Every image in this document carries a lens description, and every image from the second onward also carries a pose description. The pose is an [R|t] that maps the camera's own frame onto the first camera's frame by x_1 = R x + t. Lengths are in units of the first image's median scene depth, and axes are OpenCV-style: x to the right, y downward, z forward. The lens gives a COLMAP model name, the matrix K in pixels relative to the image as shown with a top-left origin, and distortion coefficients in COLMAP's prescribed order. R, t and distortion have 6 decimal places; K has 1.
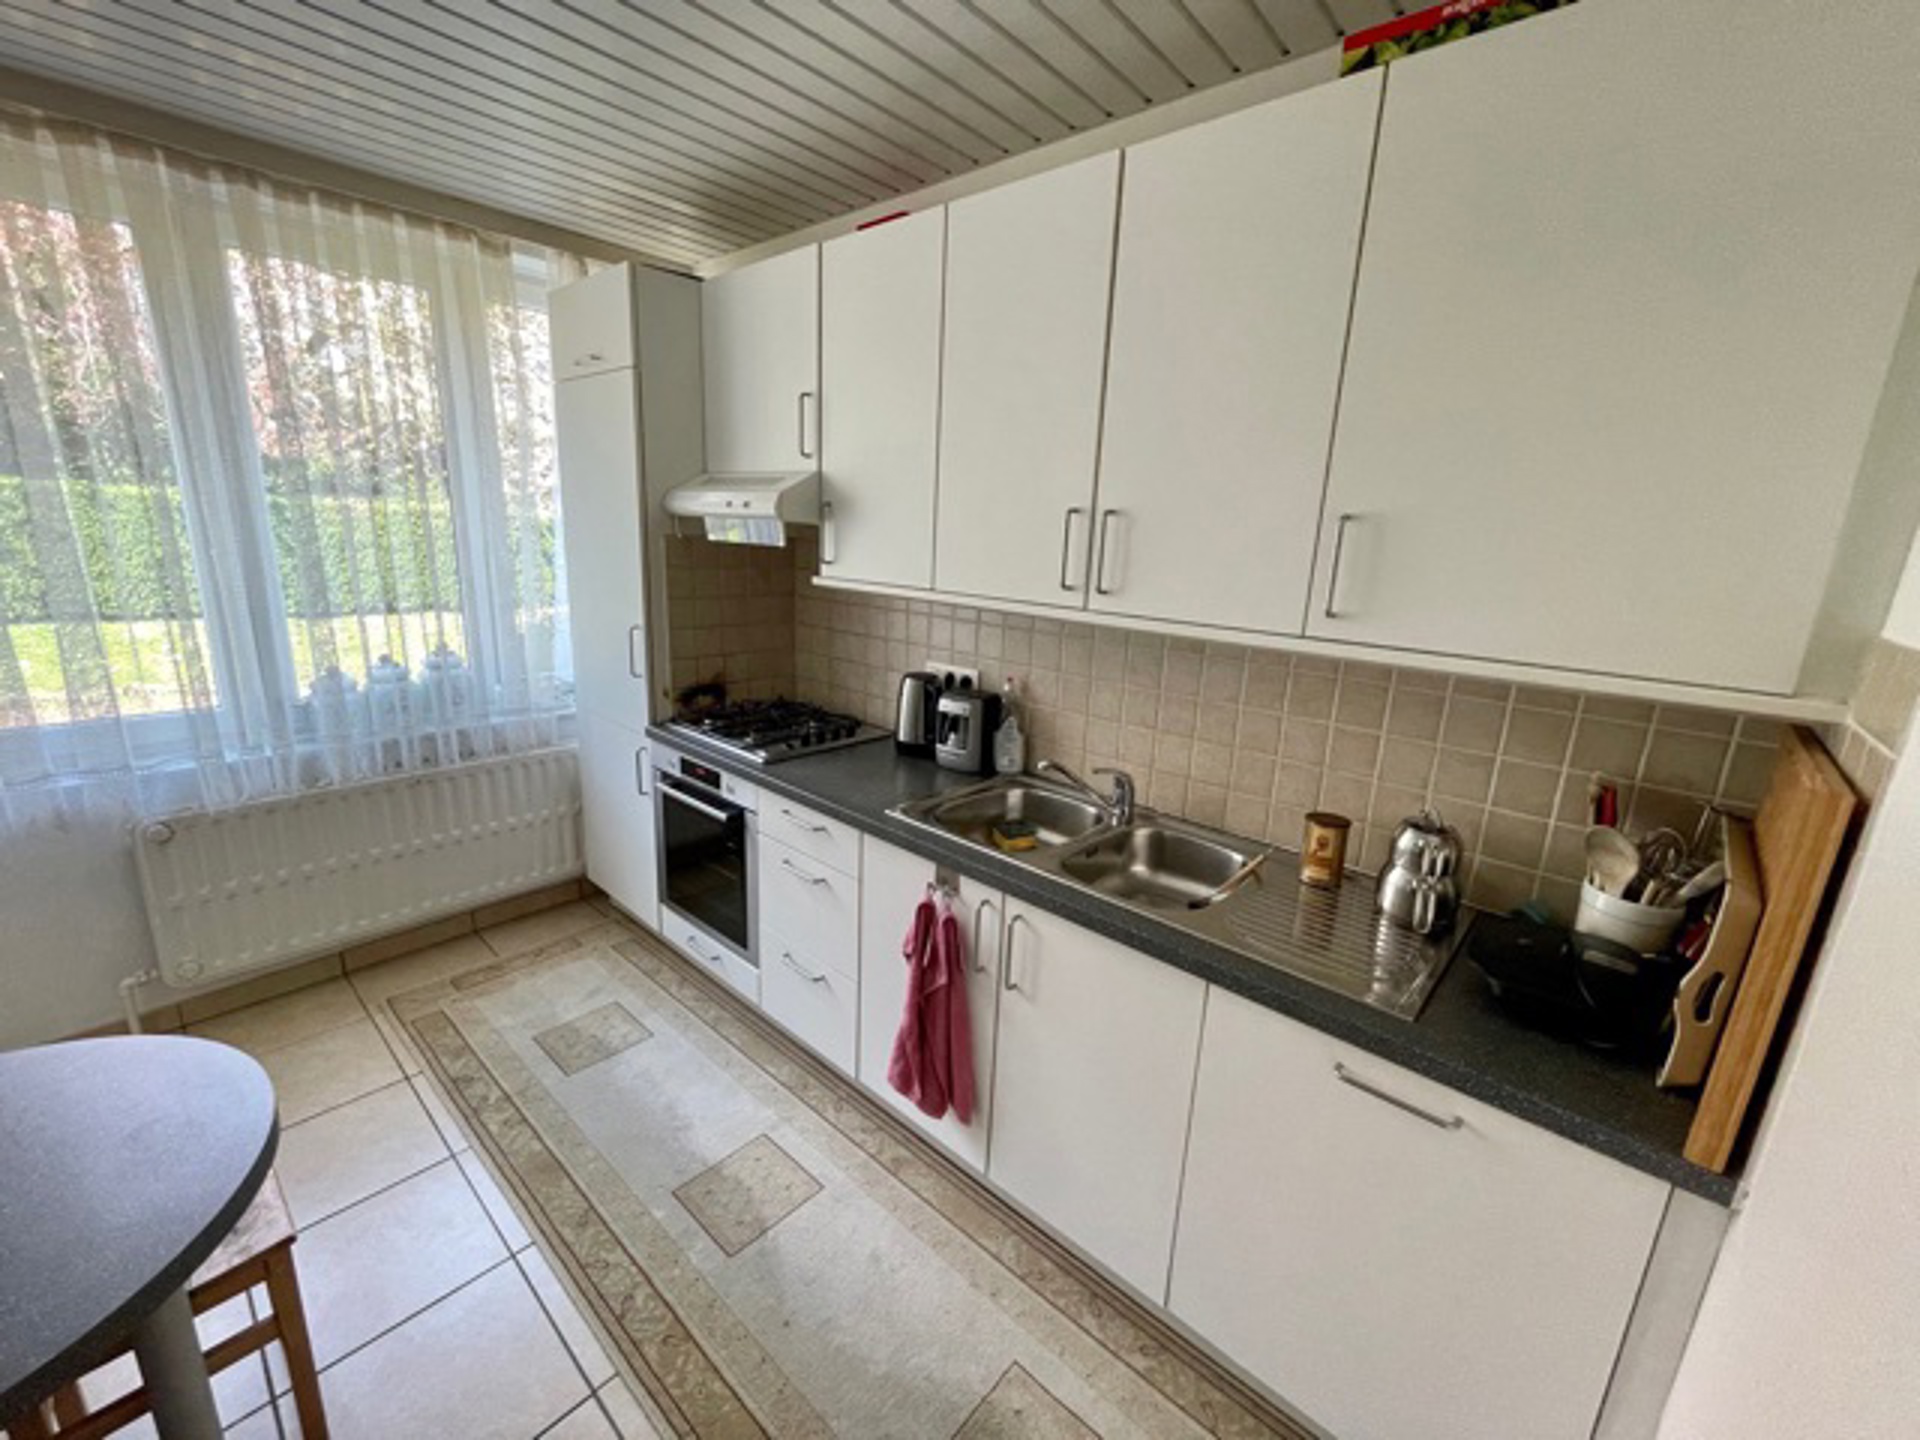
lens RADIAL K [[774.9, 0, 976.1], [0, 774.9, 724.8], [0, 0, 1]] dist [-0.009062, 0.000608]
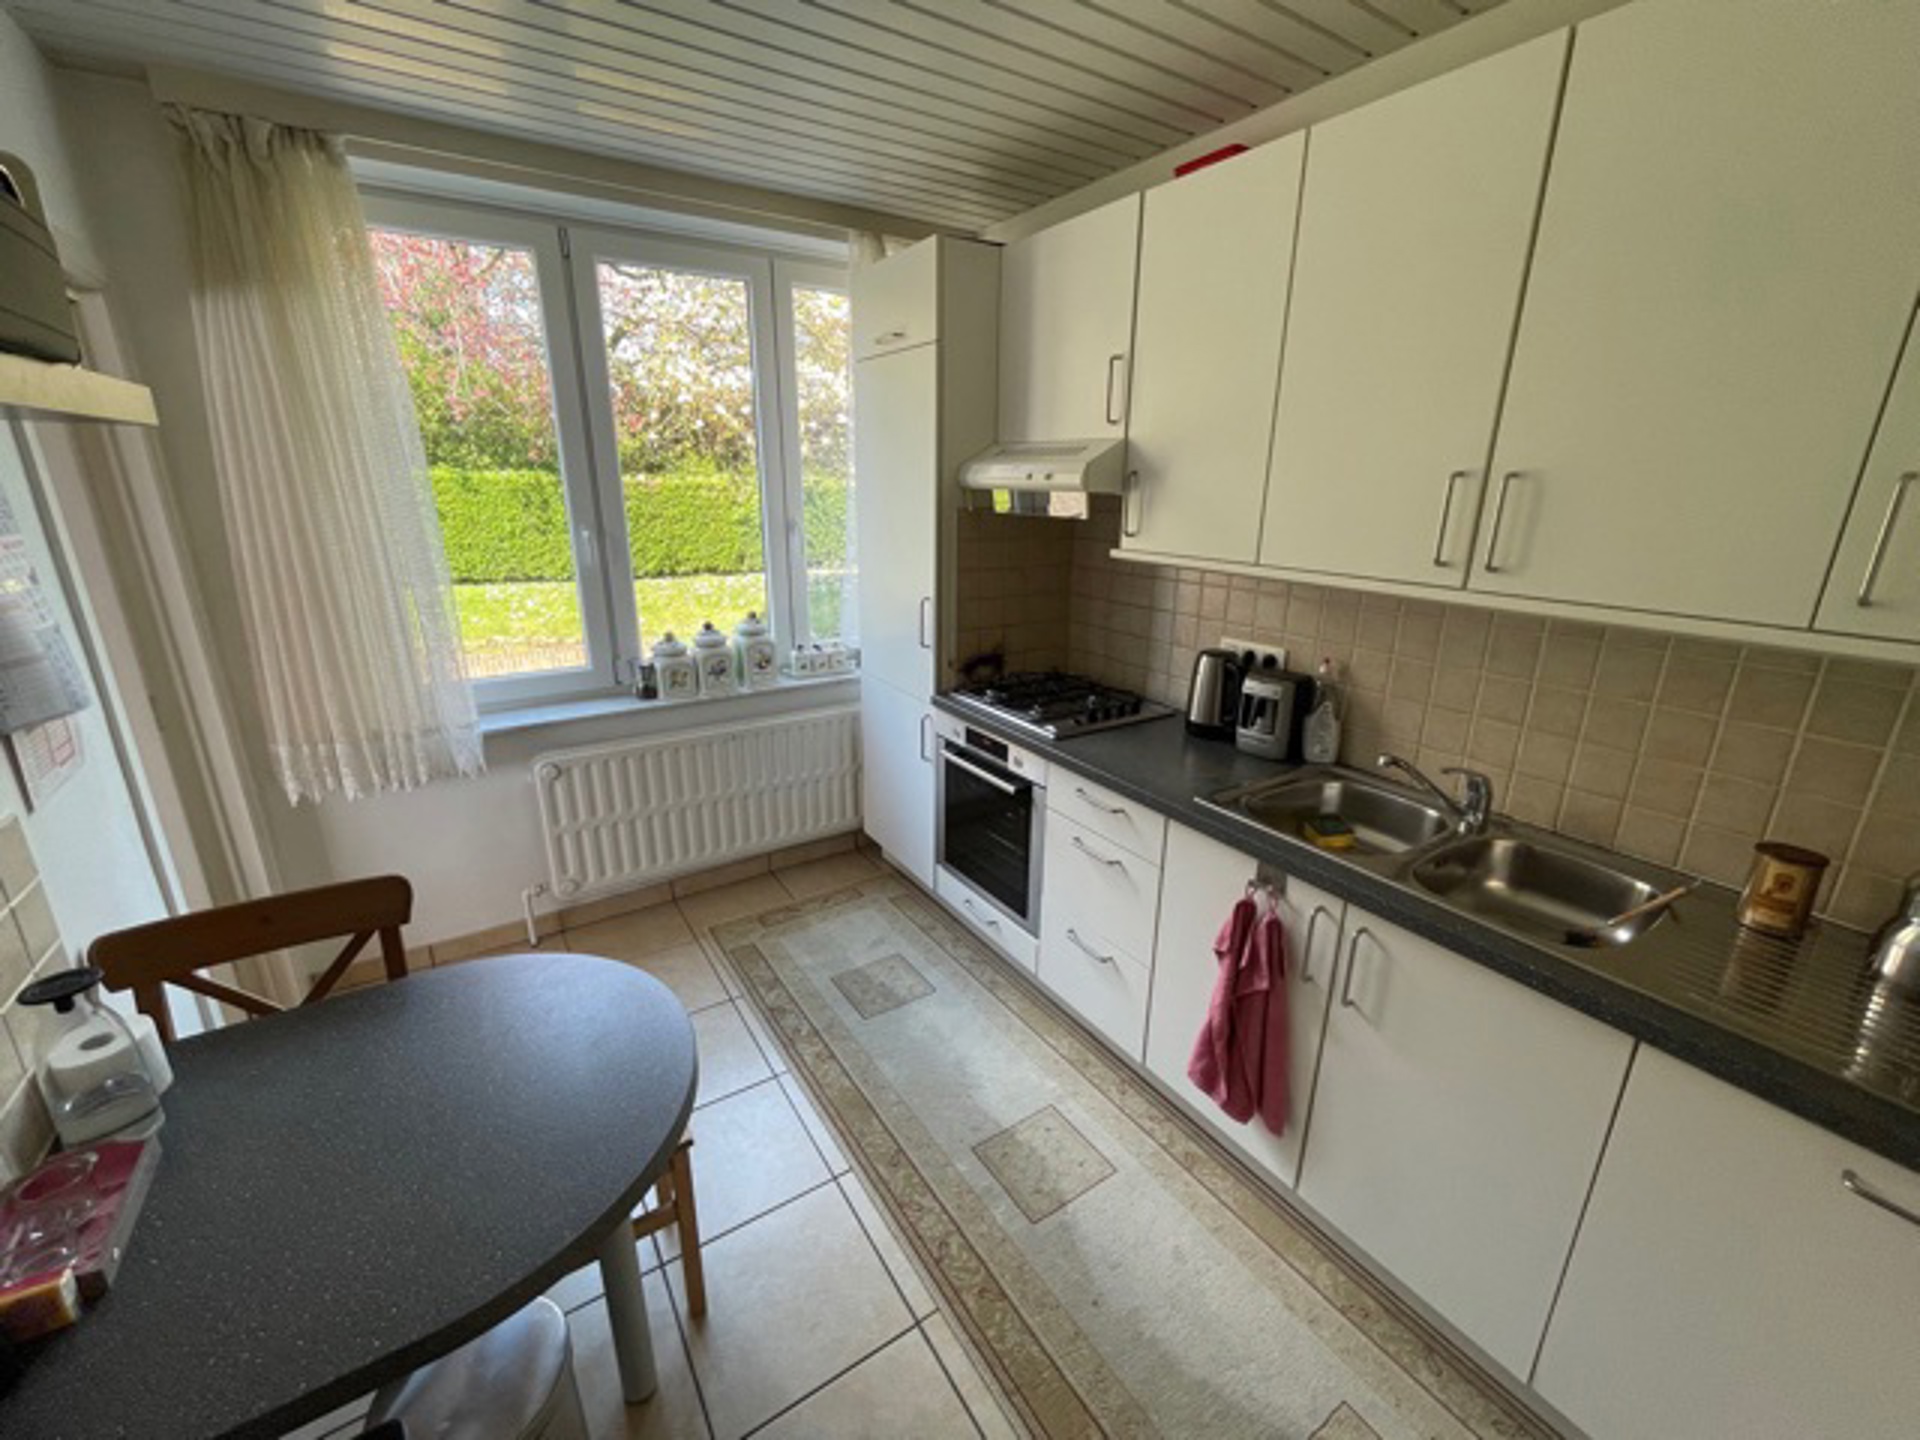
lens RADIAL K [[777.1, 0, 962.6], [0, 777.1, 720.0], [0, 0, 1]] dist [-0.005428, 0.000487]
pose [[0.964663, 0.043621, -0.259850, -0.141518], [-0.030964, 0.998135, 0.052606, -0.025750], [0.261660, -0.042701, 0.964215, 0.006391]]
